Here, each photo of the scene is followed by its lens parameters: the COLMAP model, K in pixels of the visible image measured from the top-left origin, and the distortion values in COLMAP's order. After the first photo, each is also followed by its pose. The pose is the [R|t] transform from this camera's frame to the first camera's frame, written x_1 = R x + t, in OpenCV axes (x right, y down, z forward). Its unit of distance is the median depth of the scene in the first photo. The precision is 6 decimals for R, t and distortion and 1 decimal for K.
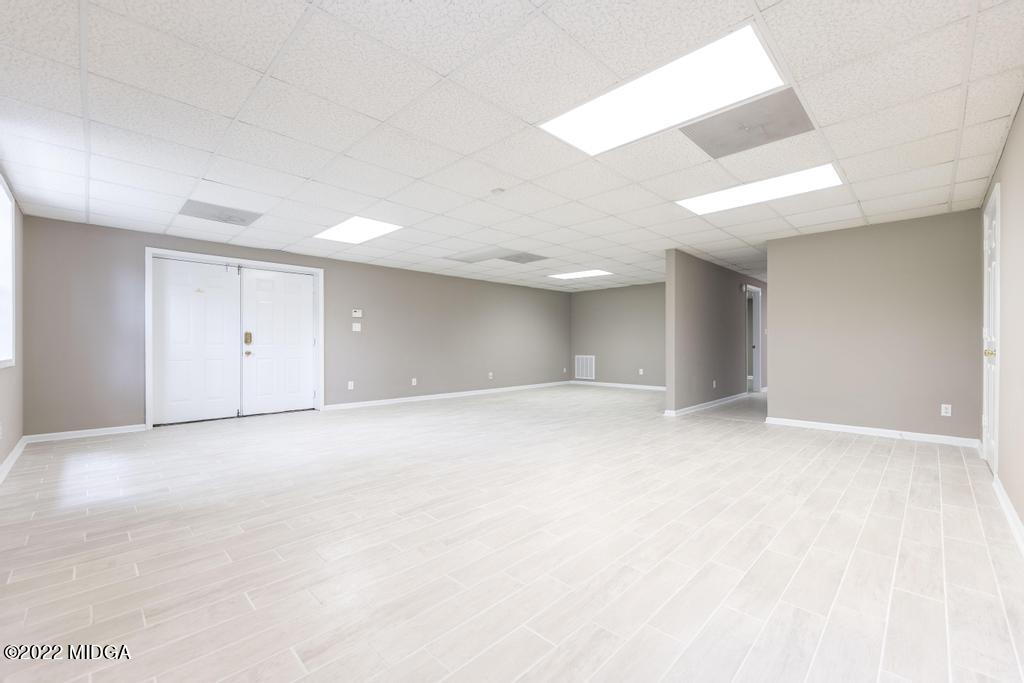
lens RADIAL K [[413.9, 0, 510.4], [0, 413.9, 345.5], [0, 0, 1]] dist [0.003035, 0.000148]
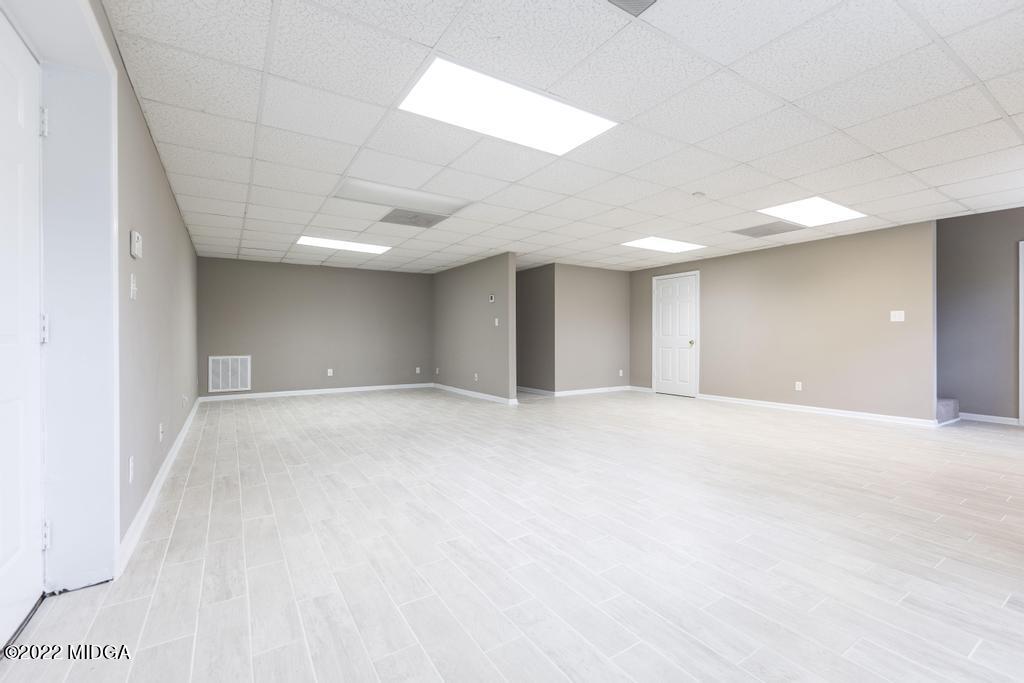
lens RADIAL K [[440.5, 0, 509.3], [0, 440.5, 340.8], [0, 0, 1]] dist [0.014444, -0.000008]
pose [[0.219466, -0.002371, 0.975617, -0.608574], [0.003344, 0.999993, 0.001678, -0.000179], [-0.975614, 0.002894, 0.219473, 0.594531]]
